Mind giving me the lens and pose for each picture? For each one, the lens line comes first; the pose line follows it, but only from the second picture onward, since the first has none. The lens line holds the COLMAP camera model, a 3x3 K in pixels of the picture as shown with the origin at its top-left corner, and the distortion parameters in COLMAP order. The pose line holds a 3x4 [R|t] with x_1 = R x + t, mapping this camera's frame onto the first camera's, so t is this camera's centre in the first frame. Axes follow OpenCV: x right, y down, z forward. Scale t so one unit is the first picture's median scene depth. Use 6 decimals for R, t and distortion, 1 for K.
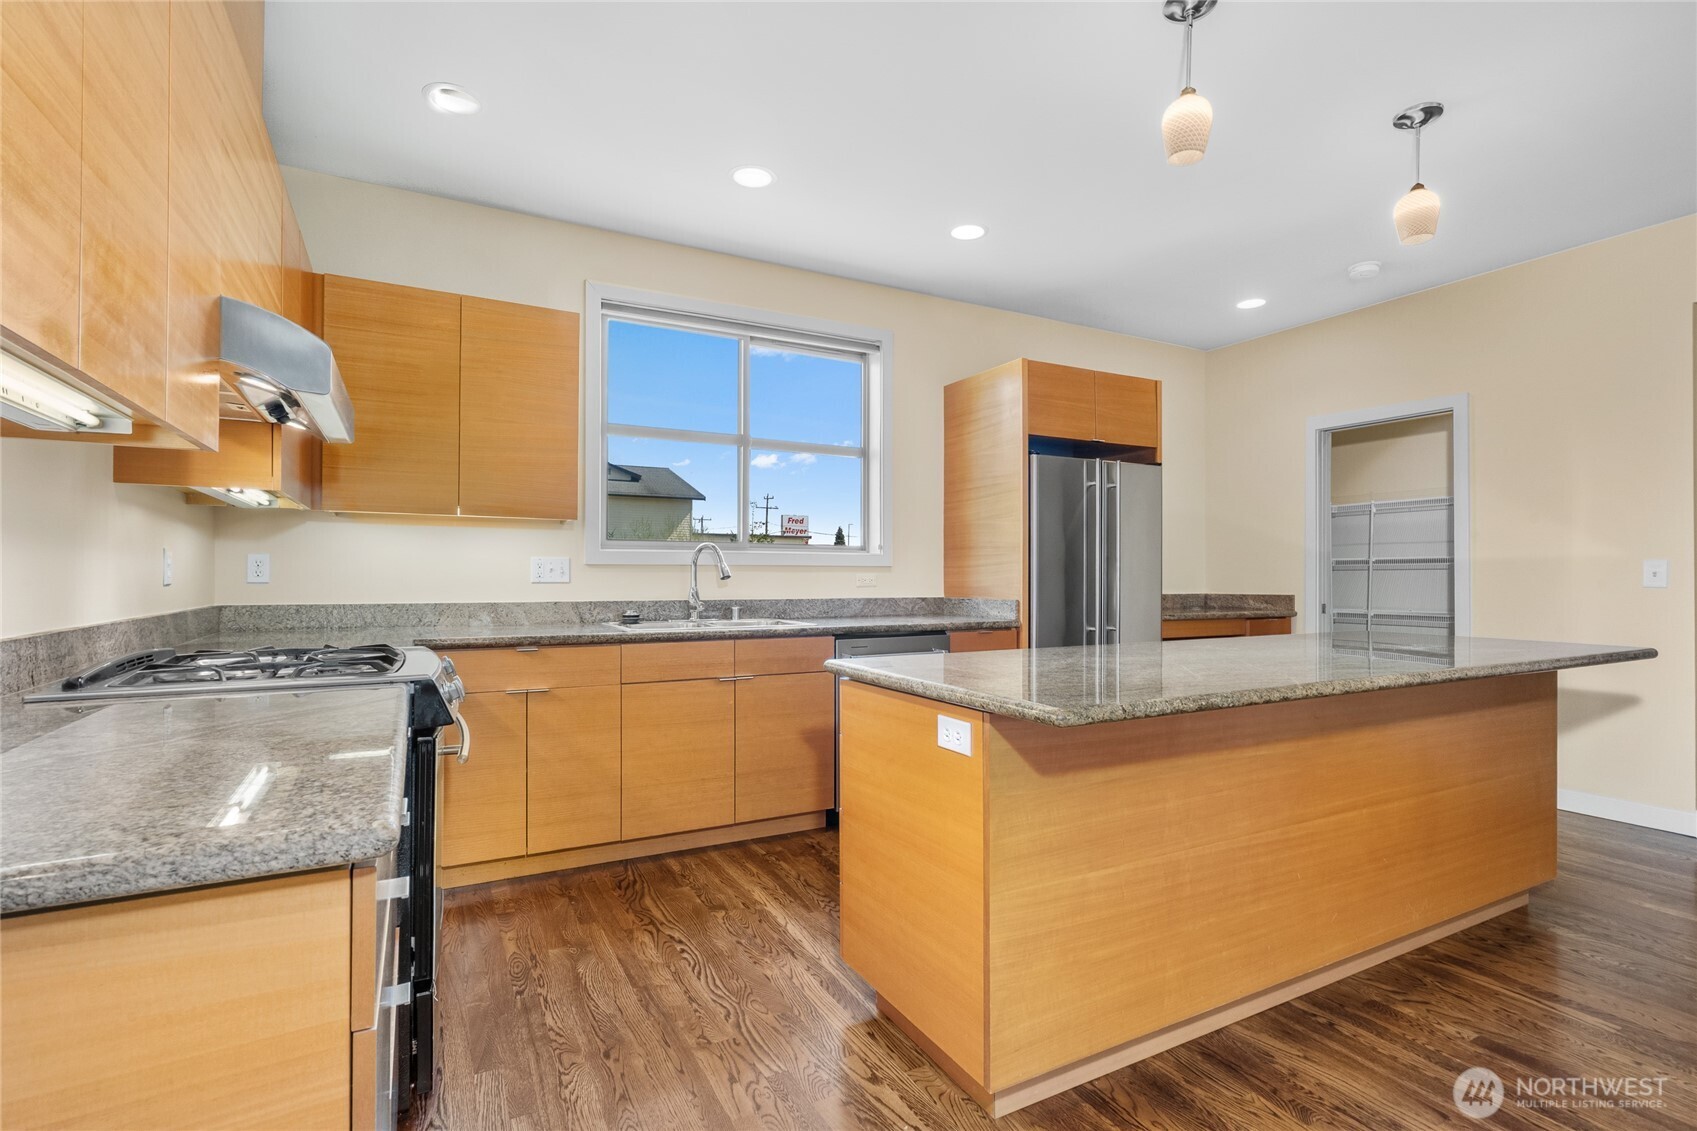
lens RADIAL K [[782.6, 0, 848.9], [0, 782.6, 570.7], [0, 0, 1]] dist [0.000776, 0.000569]
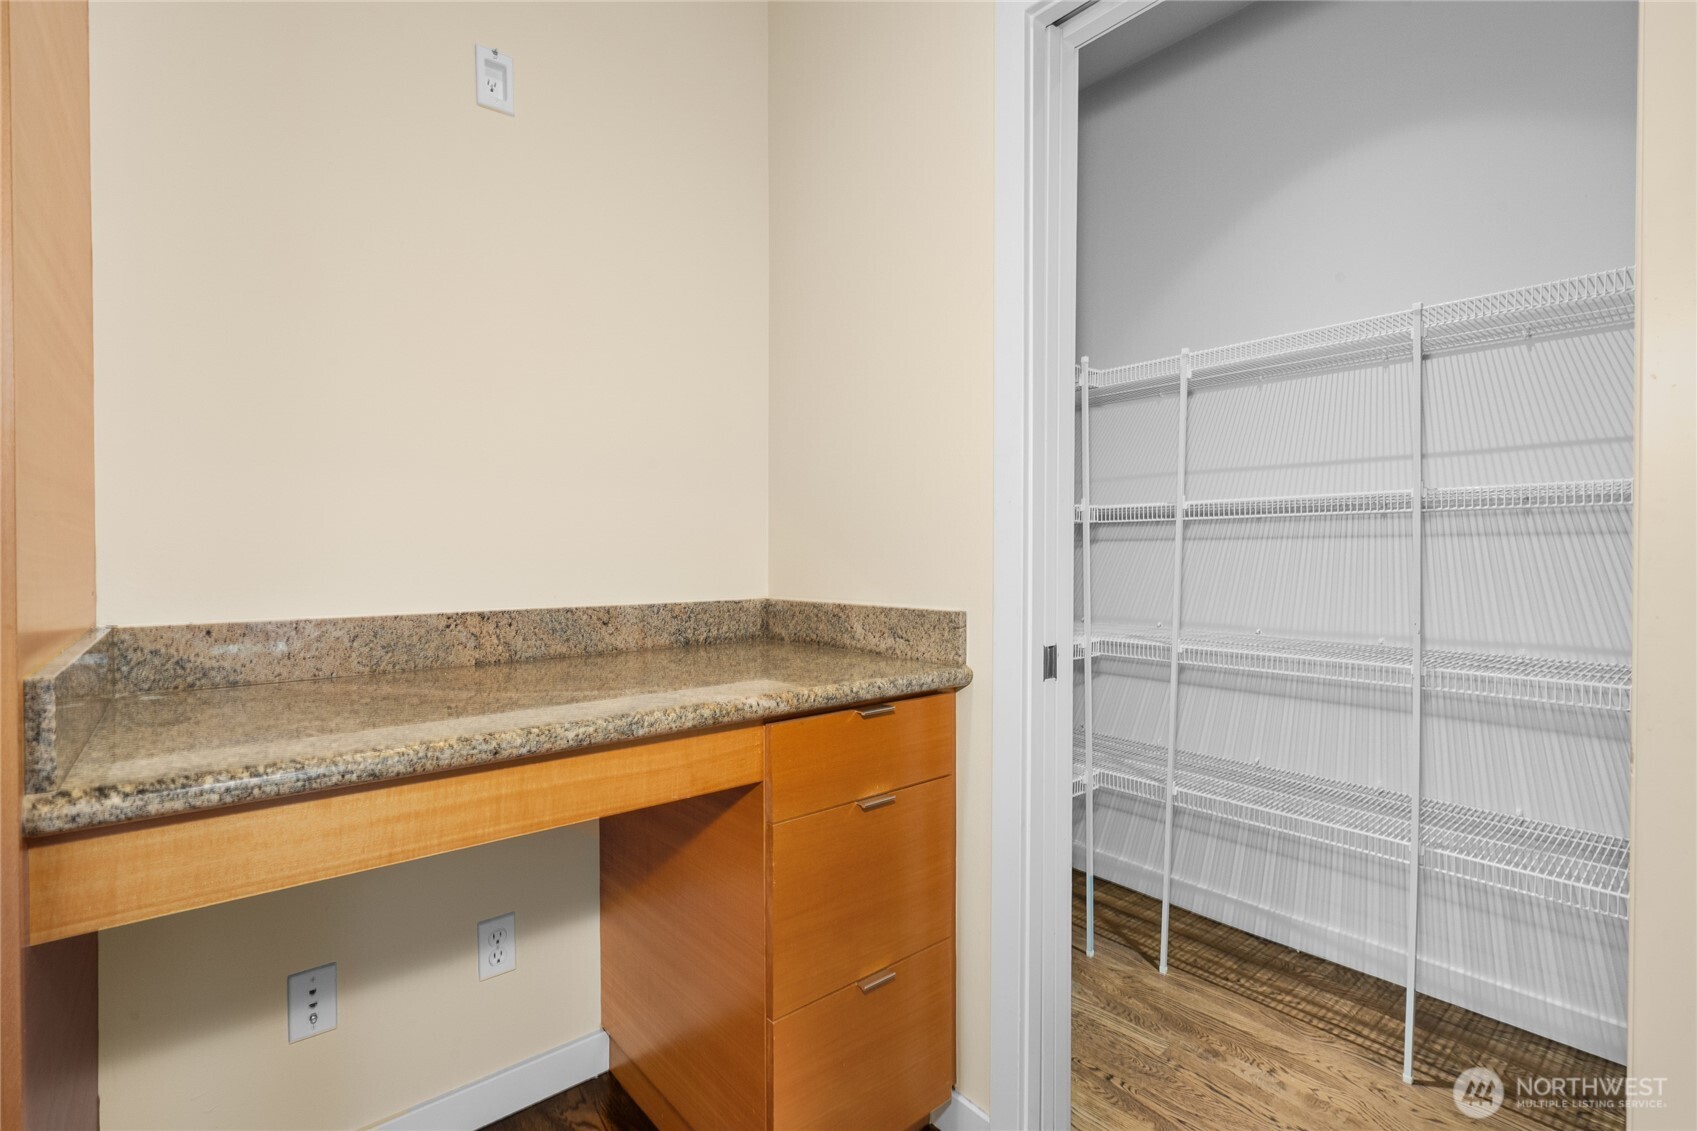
lens RADIAL K [[782.6, 0, 839.9], [0, 782.6, 558.7], [0, 0, 1]] dist [0.000776, 0.000569]
pose [[0.985128, -0.008802, 0.171595, 0.530642], [0.005678, 0.999809, 0.018685, 0.006512], [-0.171727, -0.017433, 0.984990, 0.808689]]
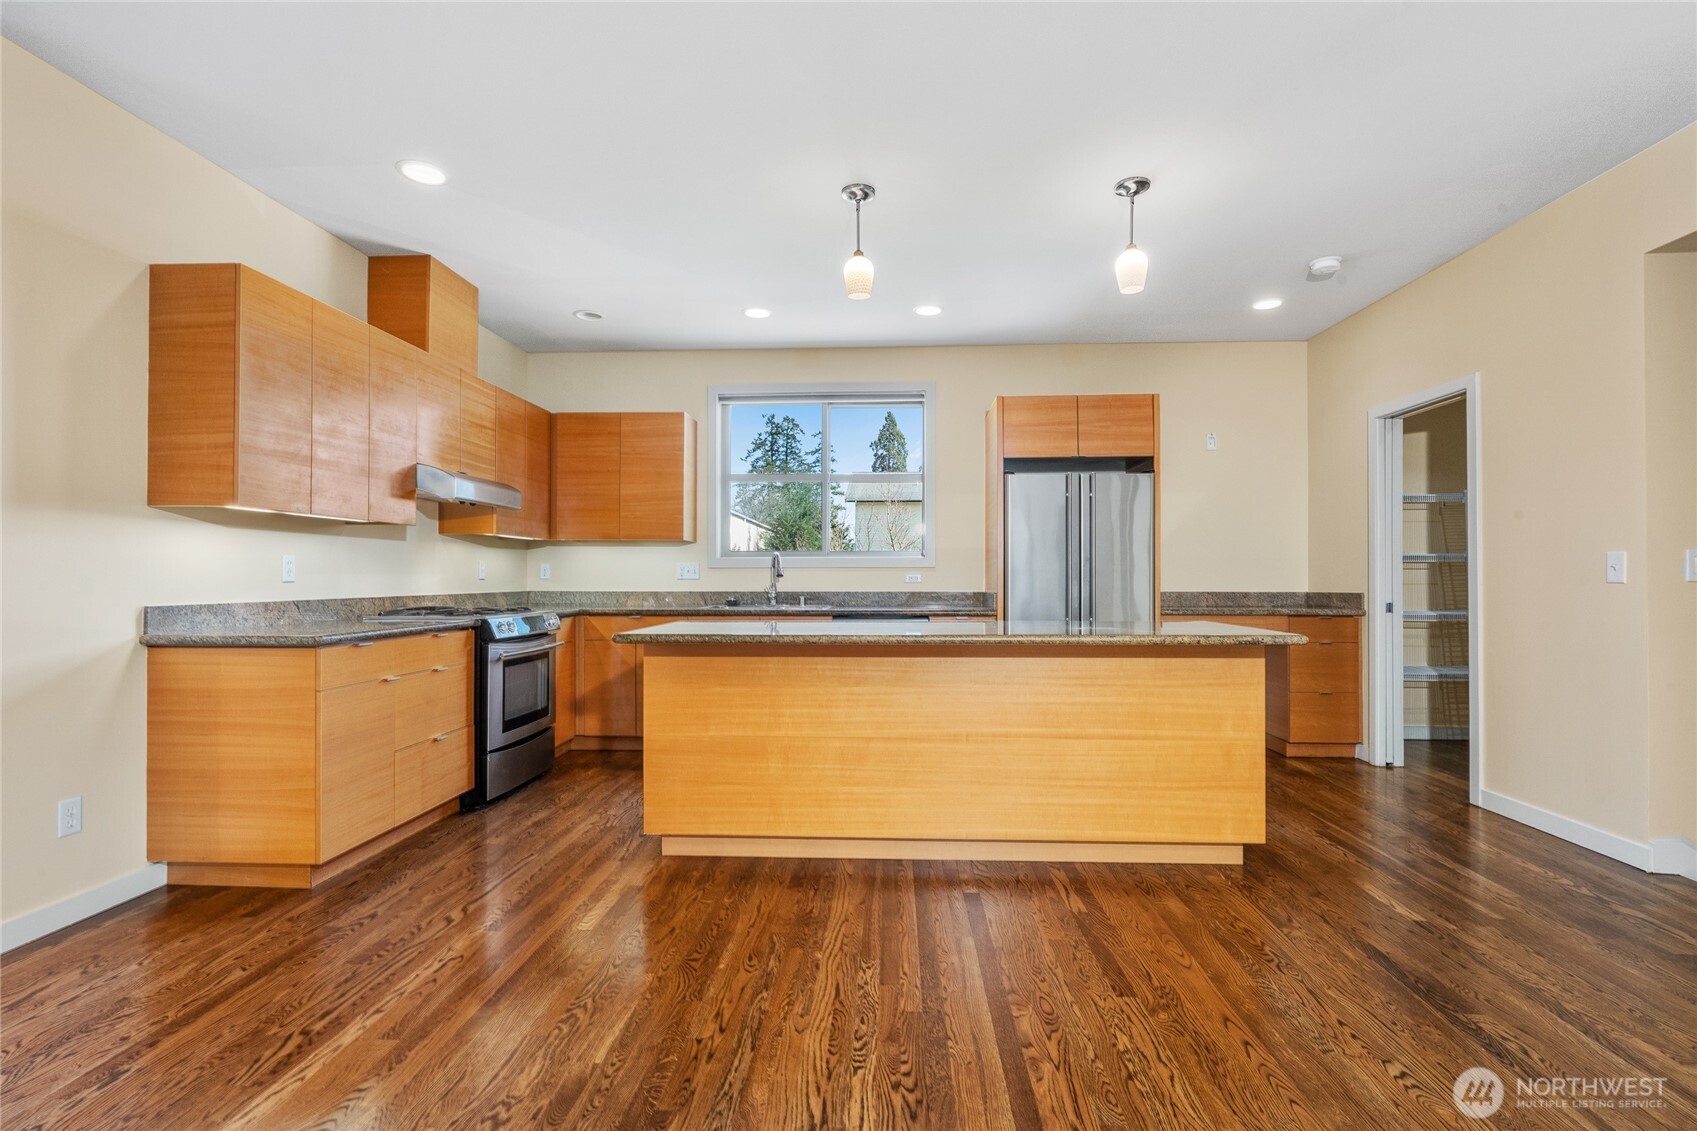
lens RADIAL K [[782.6, 0, 856.6], [0, 782.6, 574.0], [0, 0, 1]] dist [0.000776, 0.000569]
pose [[0.849002, -0.003693, -0.528377, 0.611946], [0.005898, 0.999980, 0.002488, 0.002057], [0.528357, -0.005229, 0.849007, -0.141206]]
